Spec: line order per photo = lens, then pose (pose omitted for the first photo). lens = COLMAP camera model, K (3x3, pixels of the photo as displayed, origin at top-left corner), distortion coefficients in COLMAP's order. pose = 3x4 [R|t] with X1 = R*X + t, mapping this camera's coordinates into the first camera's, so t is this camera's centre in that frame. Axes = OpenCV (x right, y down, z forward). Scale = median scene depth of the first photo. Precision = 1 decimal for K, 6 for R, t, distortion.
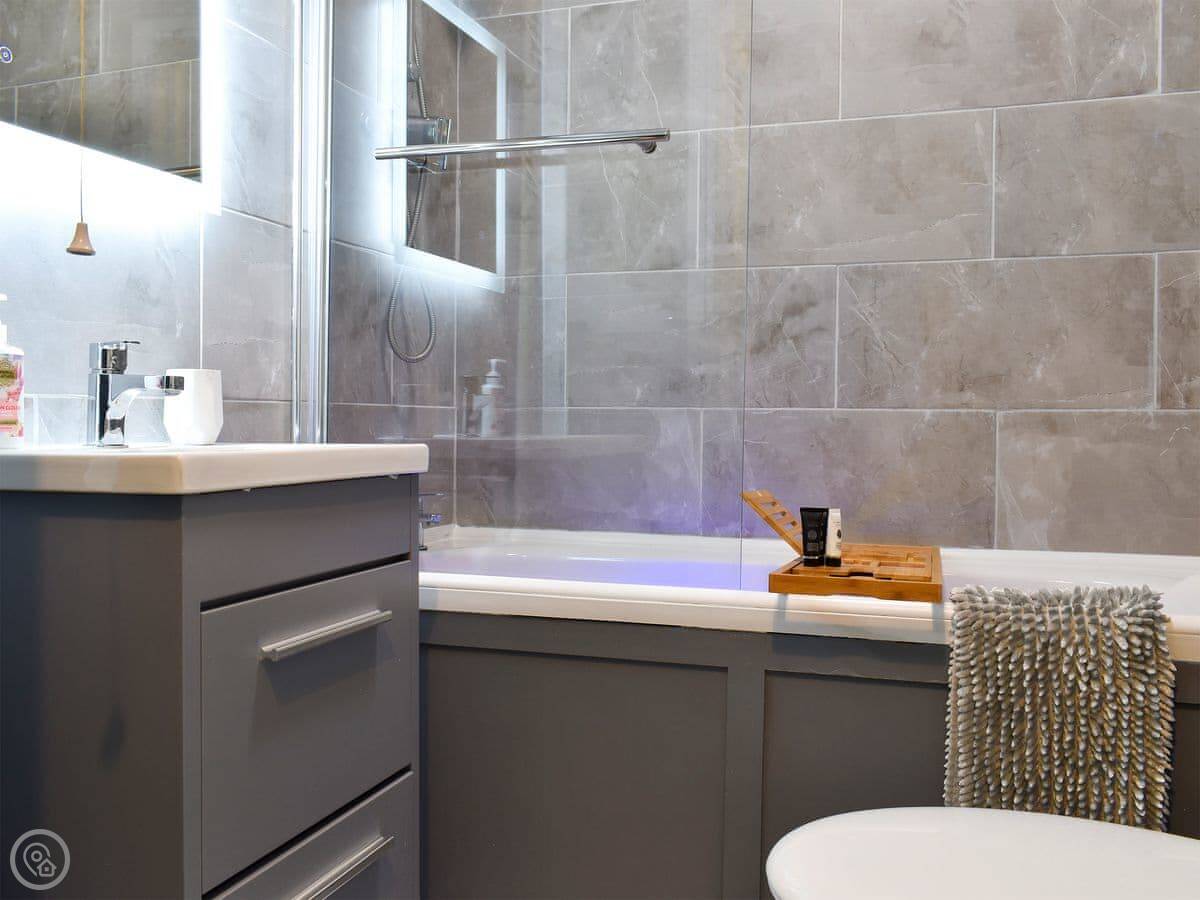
lens RADIAL K [[1056.3, 0, 603.2], [0, 1056.3, 447.0], [0, 0, 1]] dist [0.013695, -0.009834]
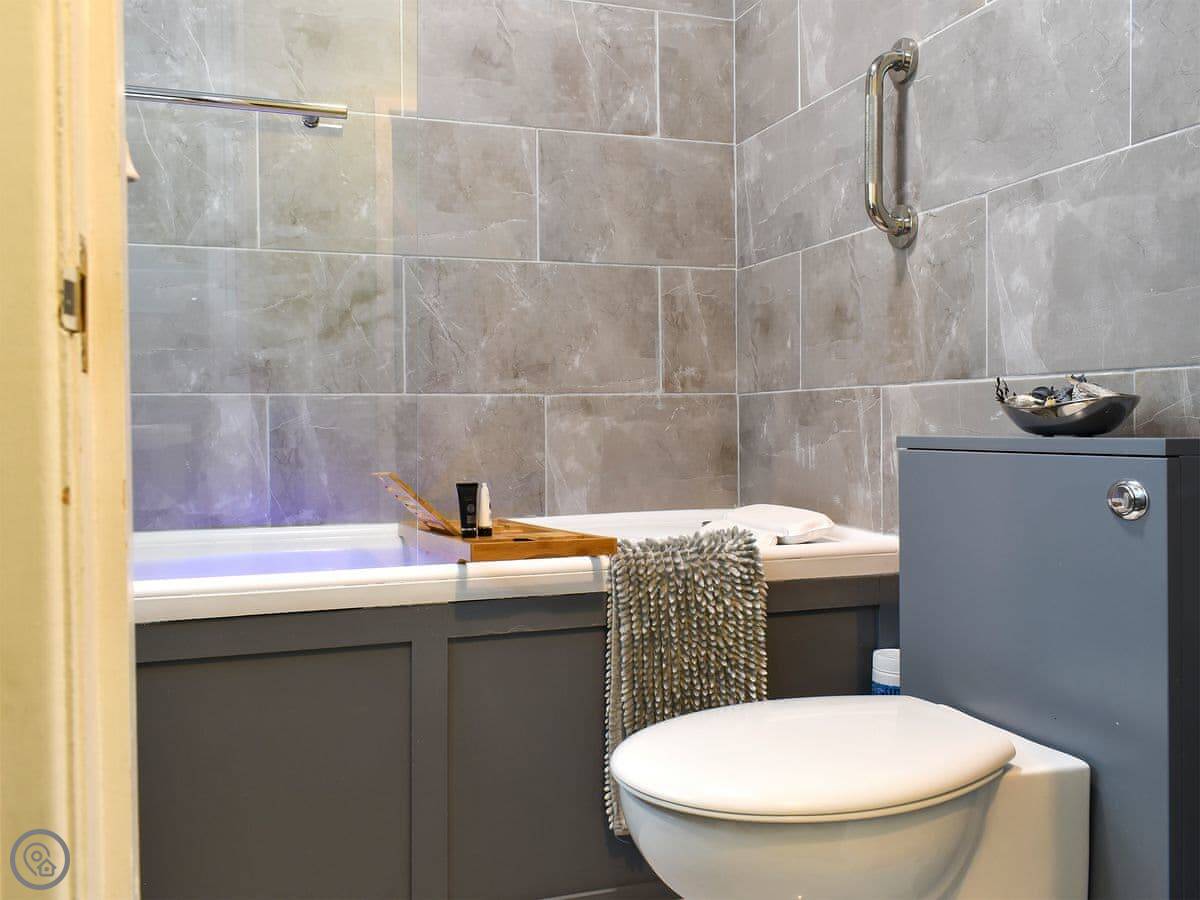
lens RADIAL K [[1056.3, 0, 603.7], [0, 1056.3, 449.2], [0, 0, 1]] dist [0.013695, -0.009834]
pose [[0.804939, -0.032953, 0.592442, -0.257947], [0.030225, 0.999438, 0.014525, 0.009581], [-0.592587, 0.006215, 0.805482, 0.046258]]
